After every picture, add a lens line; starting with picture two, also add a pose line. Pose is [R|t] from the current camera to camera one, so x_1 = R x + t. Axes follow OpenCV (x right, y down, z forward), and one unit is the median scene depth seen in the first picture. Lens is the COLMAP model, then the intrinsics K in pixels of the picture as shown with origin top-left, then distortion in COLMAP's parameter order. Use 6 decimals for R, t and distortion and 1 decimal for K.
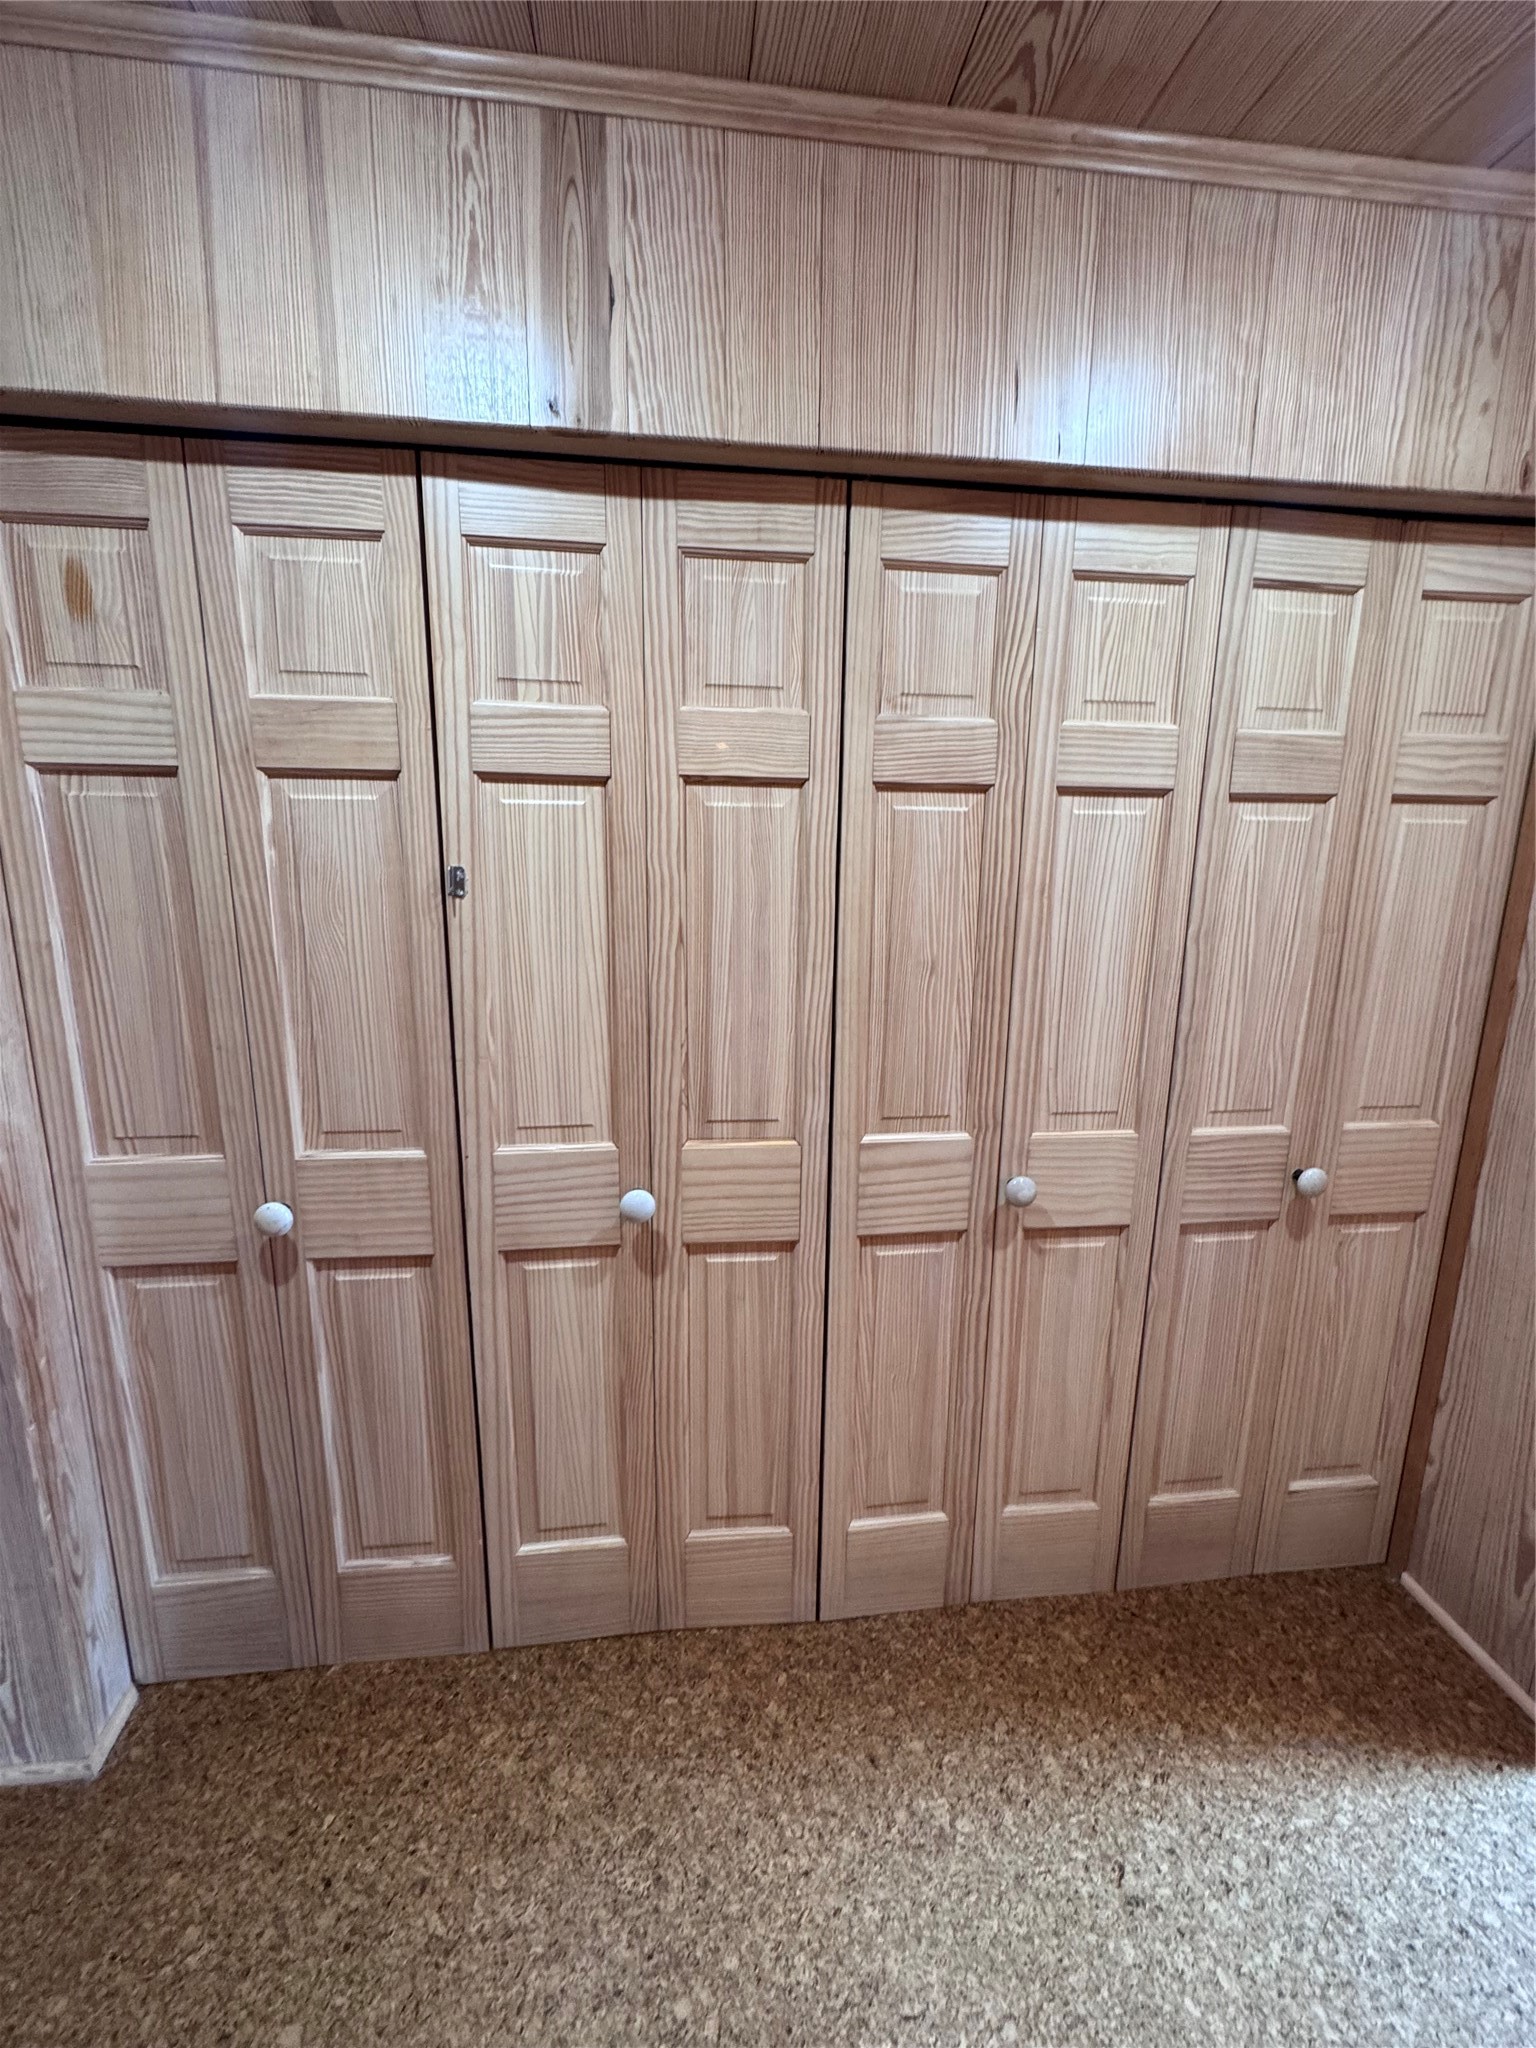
lens RADIAL K [[842.2, 0, 768.0], [0, 842.2, 1024.0], [0, 0, 1]] dist [-0.002706, -0.000444]
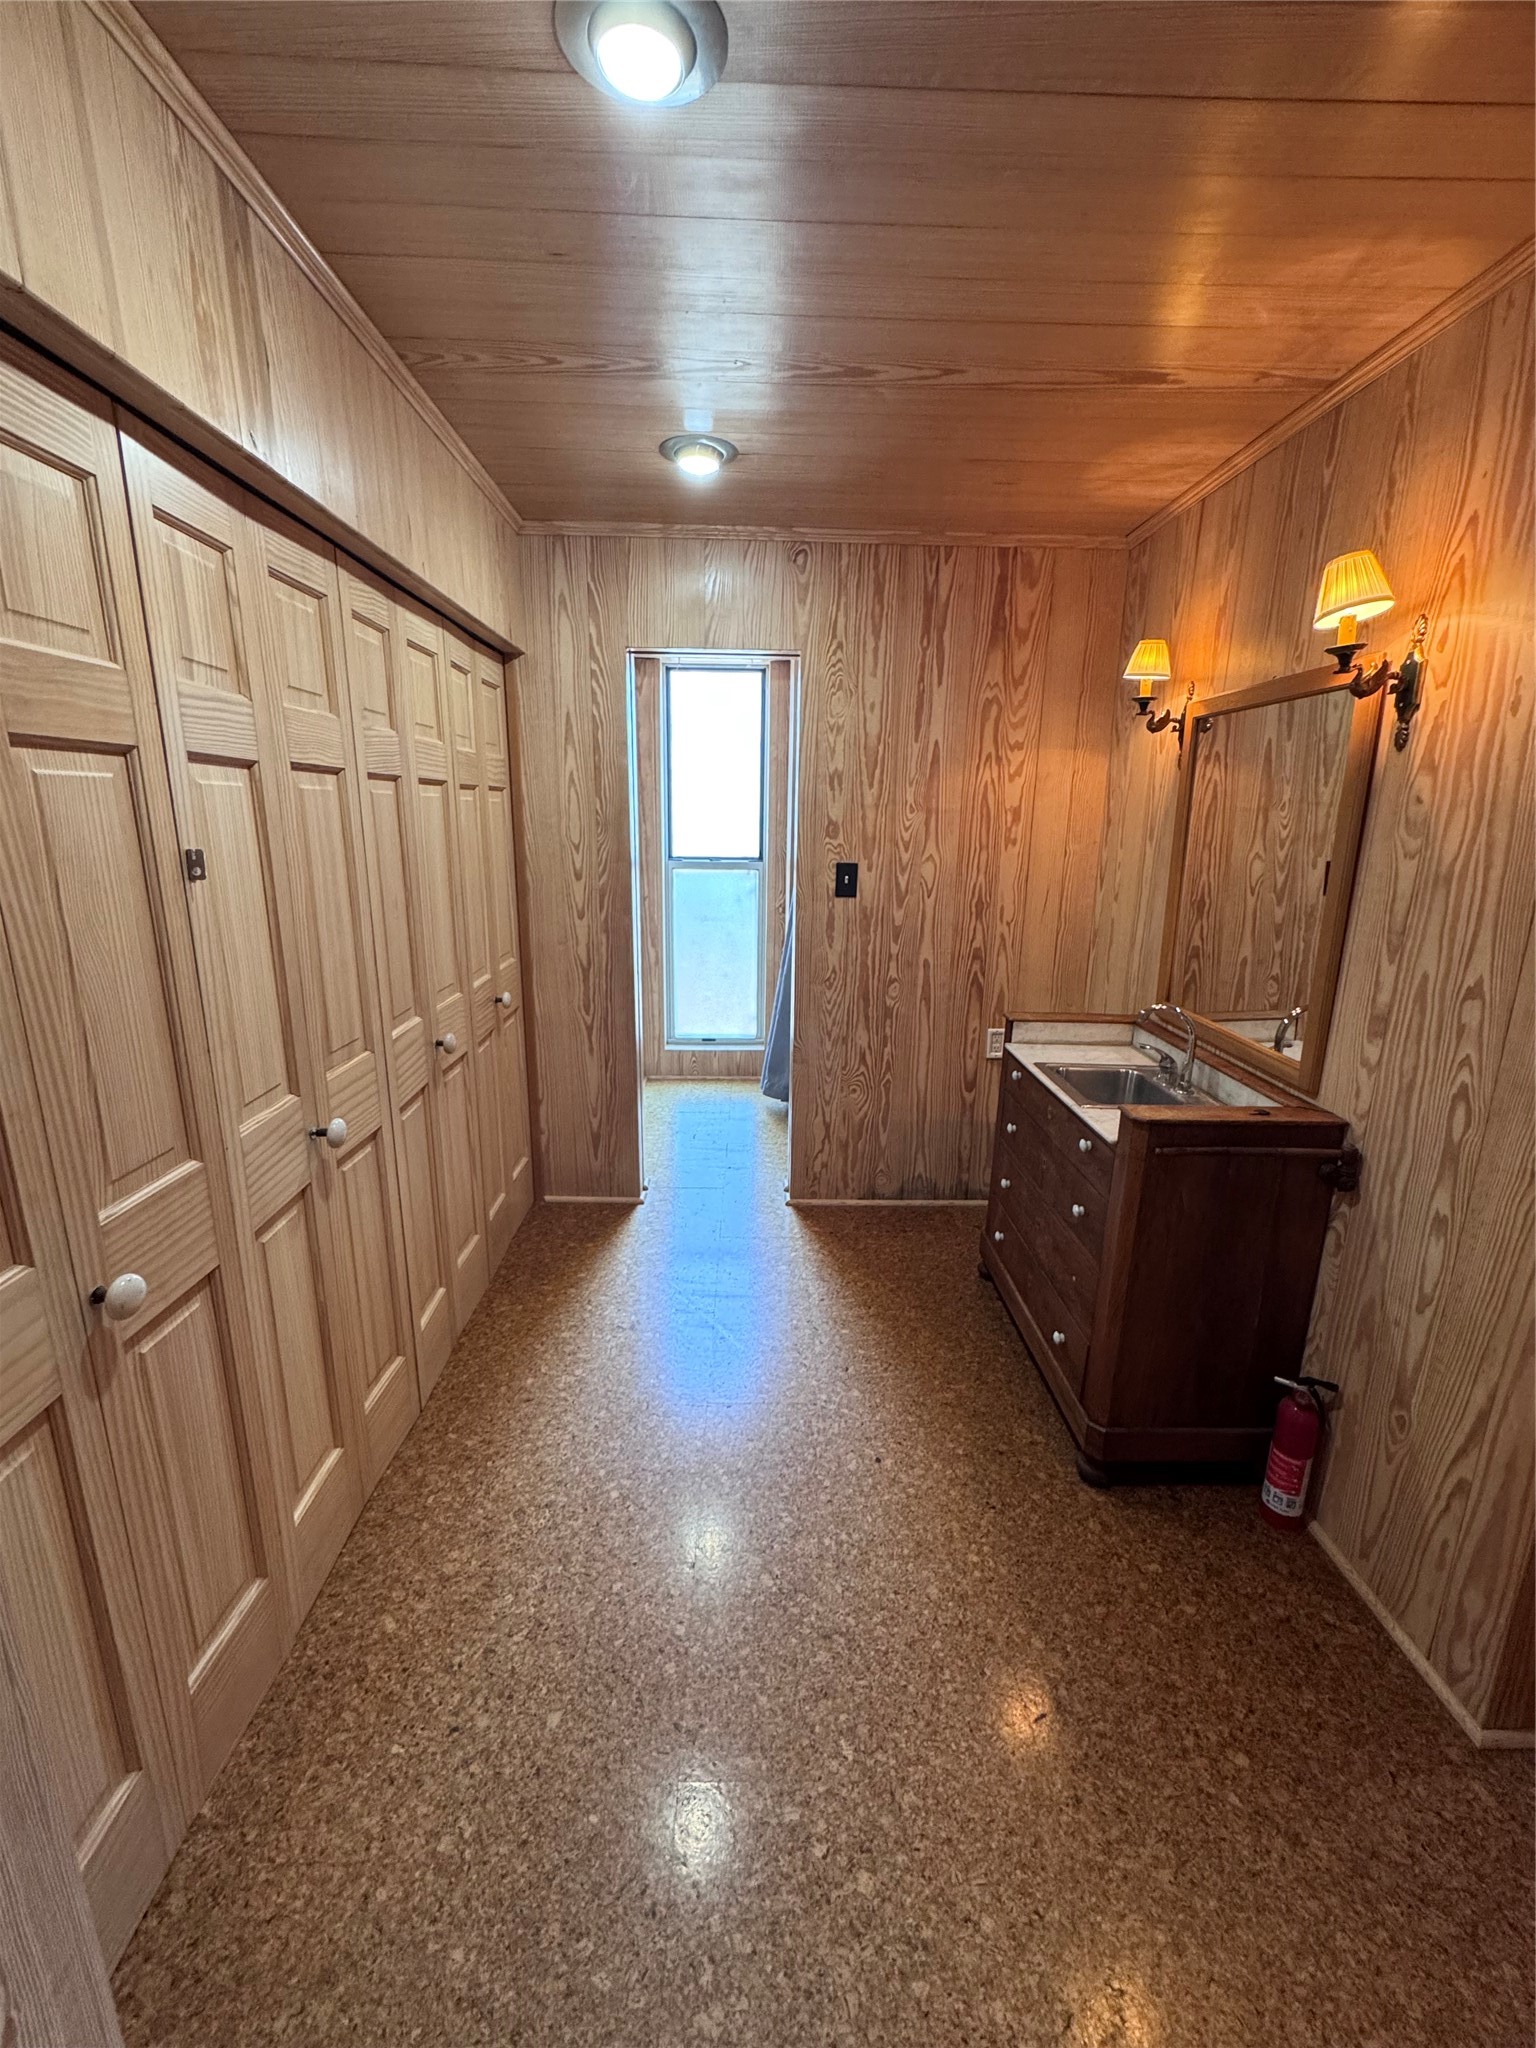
lens RADIAL K [[842.2, 0, 768.0], [0, 842.2, 1024.0], [0, 0, 1]] dist [-0.002706, -0.000444]
pose [[0.094728, -0.250790, 0.963396, -1.267127], [0.182752, 0.955682, 0.230812, -0.095258], [-0.978585, 0.154198, 0.136362, 0.244304]]
